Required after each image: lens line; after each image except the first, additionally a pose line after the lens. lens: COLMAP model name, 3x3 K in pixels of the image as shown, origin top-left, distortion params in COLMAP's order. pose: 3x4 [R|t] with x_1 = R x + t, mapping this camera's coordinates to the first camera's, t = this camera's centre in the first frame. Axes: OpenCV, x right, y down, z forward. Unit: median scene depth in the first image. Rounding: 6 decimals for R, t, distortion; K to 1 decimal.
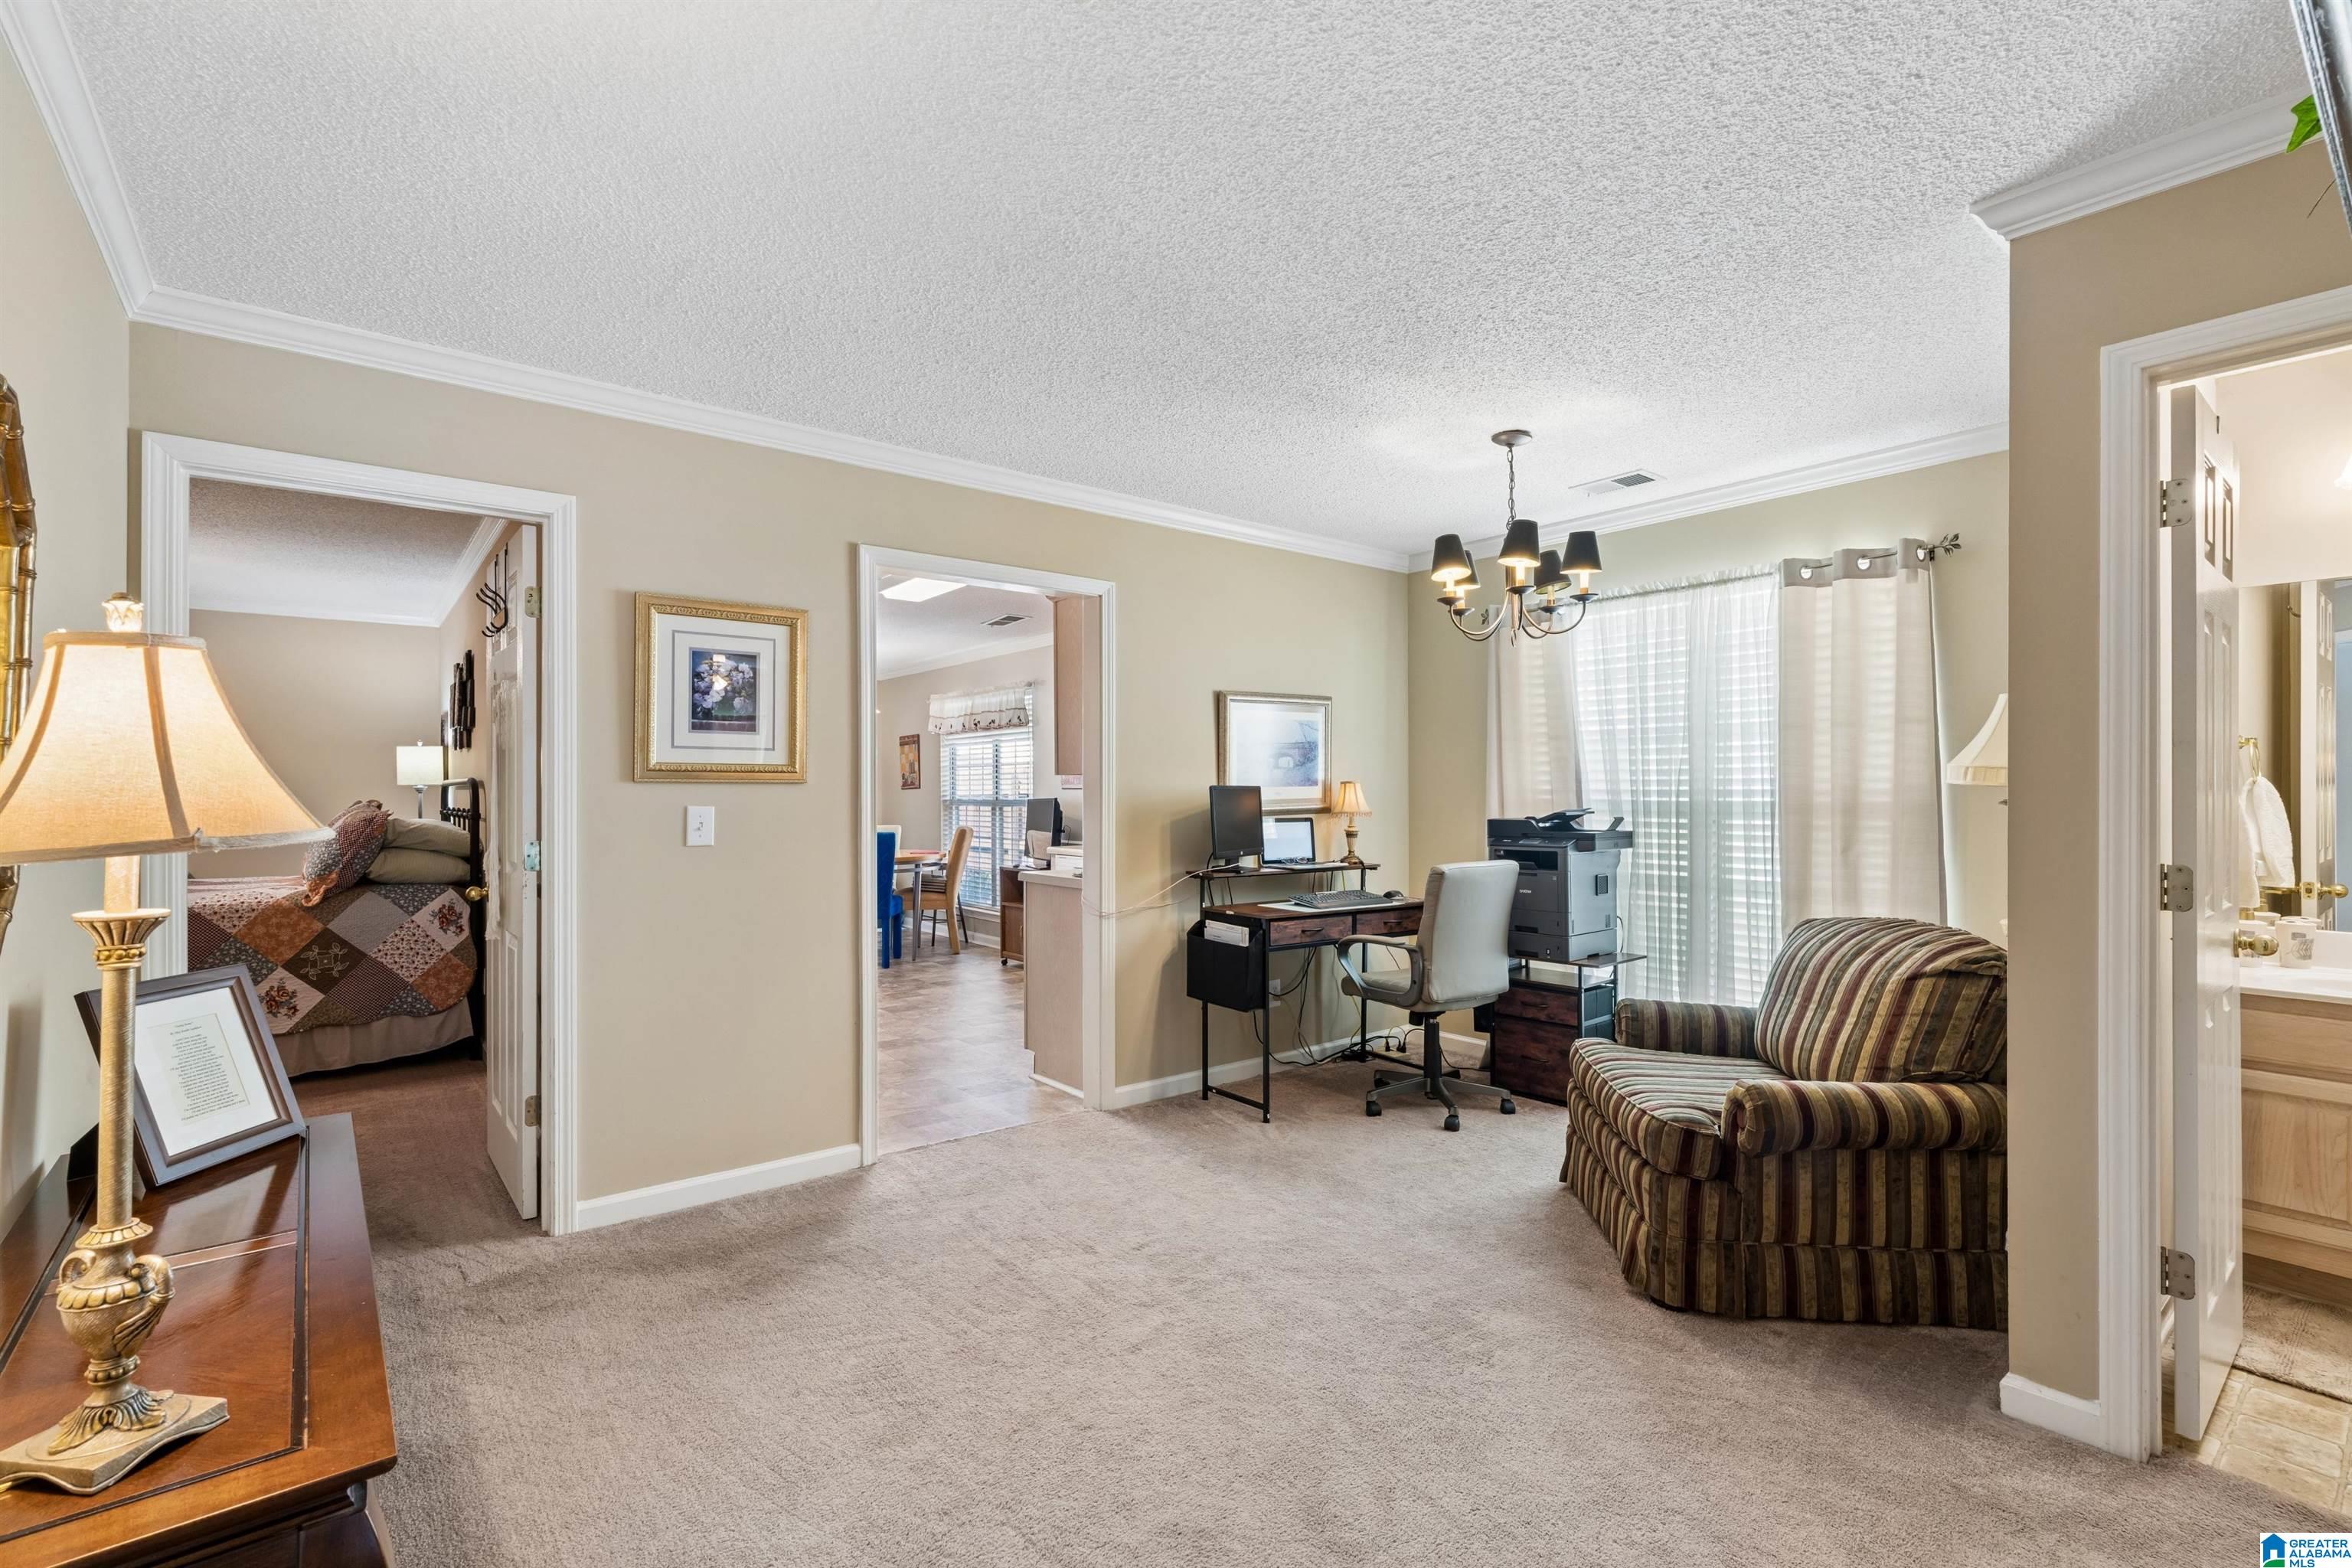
lens RADIAL K [[1066.2, 0, 1180.0], [0, 1066.2, 785.3], [0, 0, 1]] dist [-0.009083, 0.002939]
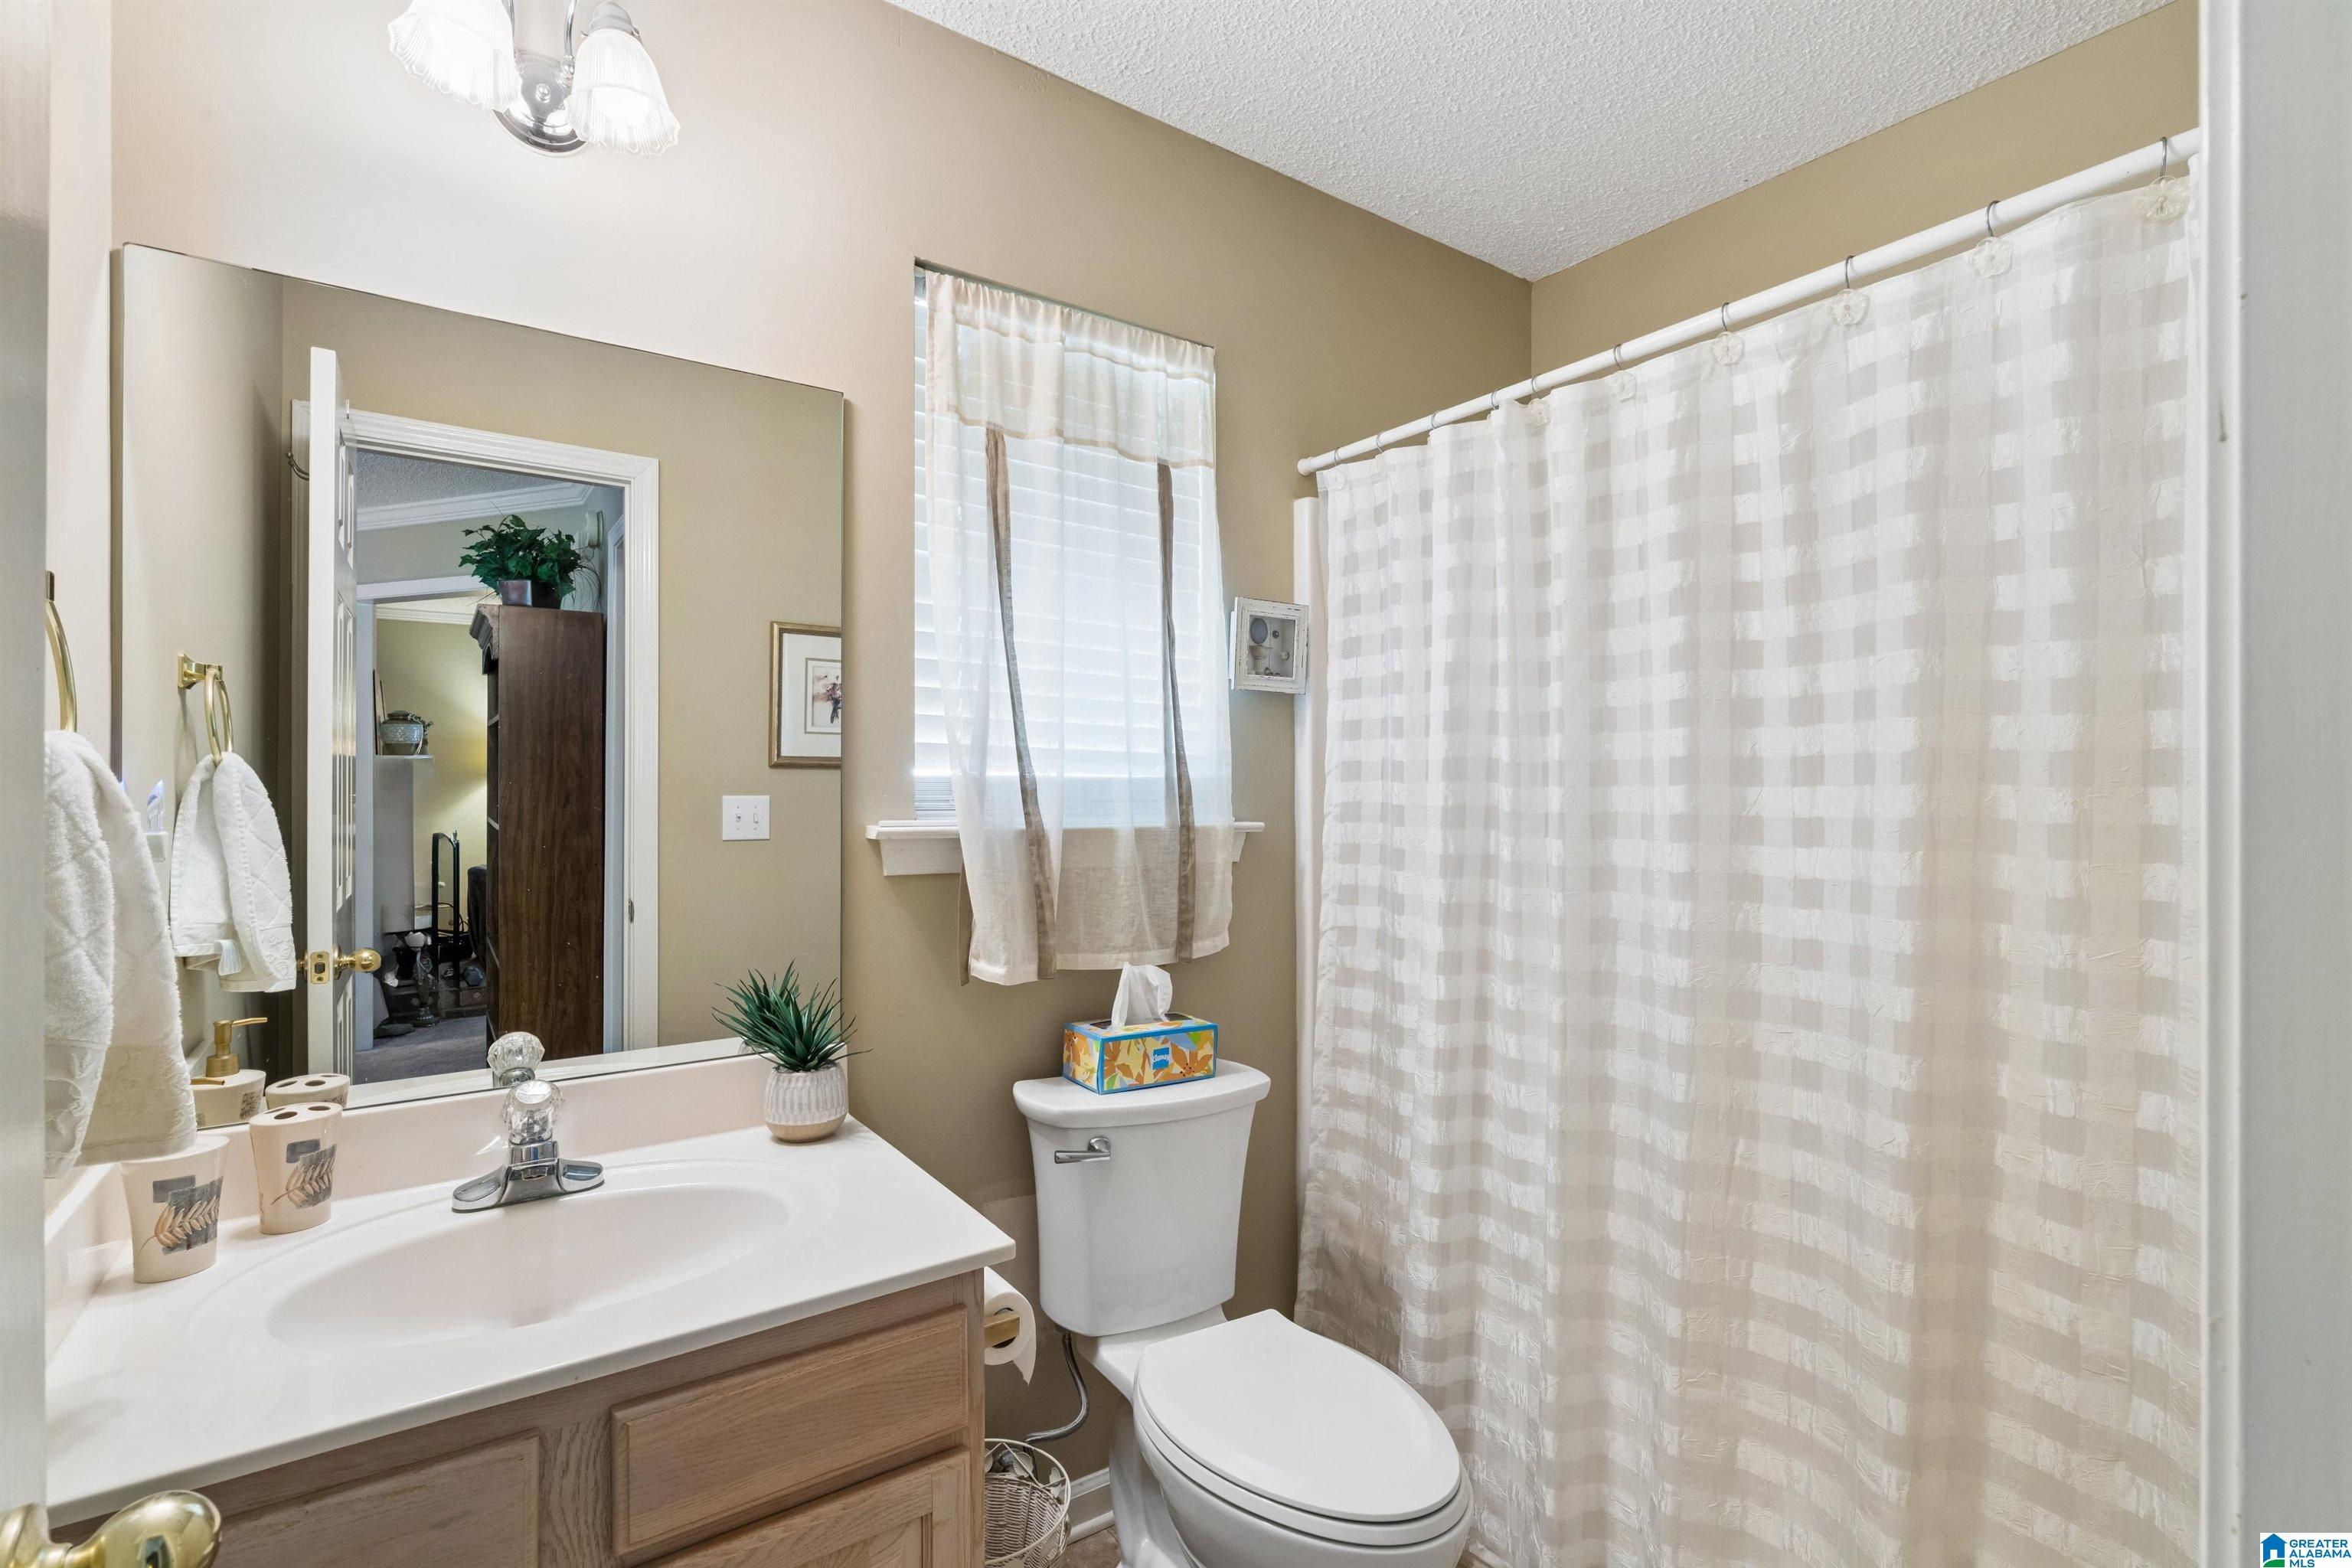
lens RADIAL K [[1066.2, 0, 1177.0], [0, 1066.2, 785.0], [0, 0, 1]] dist [-0.009083, 0.002939]
pose [[0.068819, 0.000976, 0.997629, 0.437792], [-0.003315, 0.999994, -0.000750, 0.003352], [-0.997624, -0.003256, 0.068822, 0.415037]]
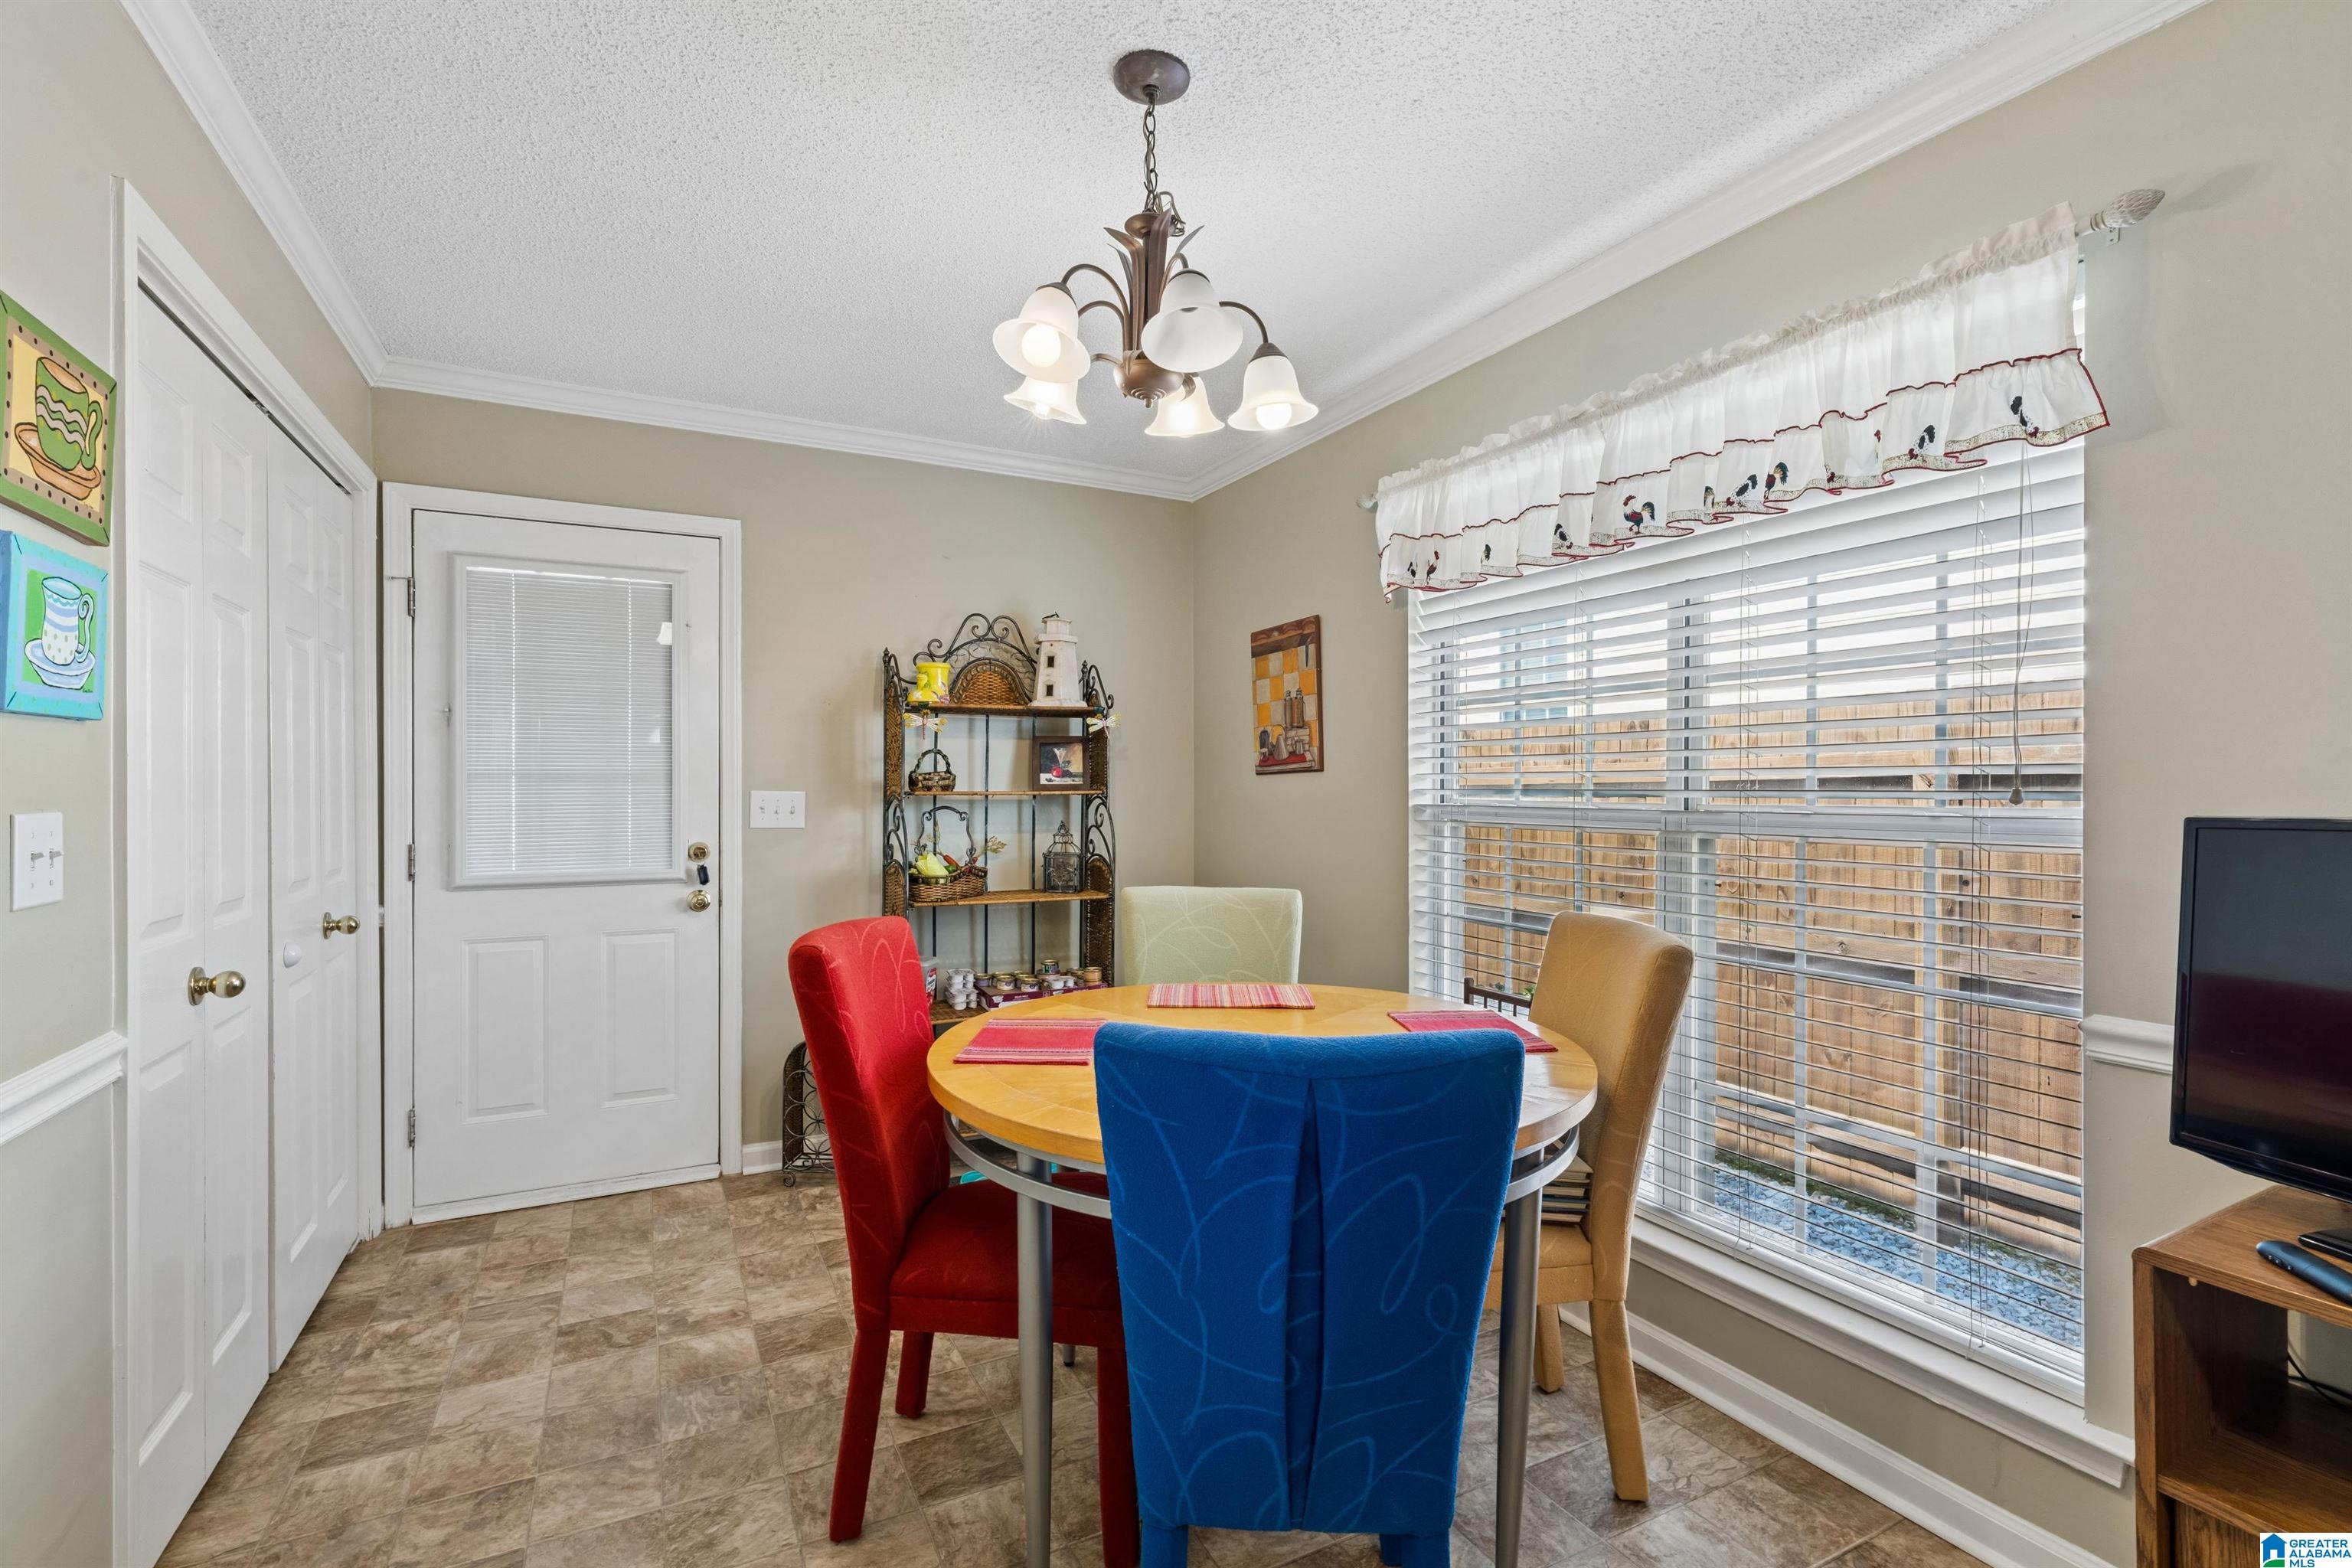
lens RADIAL K [[1066.2, 0, 1139.2], [0, 1066.2, 779.9], [0, 0, 1]] dist [-0.009083, 0.002939]
pose [[0.979162, 0.000097, -0.203079, -0.533654], [-0.000462, 0.999998, -0.001754, 0.015325], [0.203078, 0.001811, 0.979161, 1.487452]]
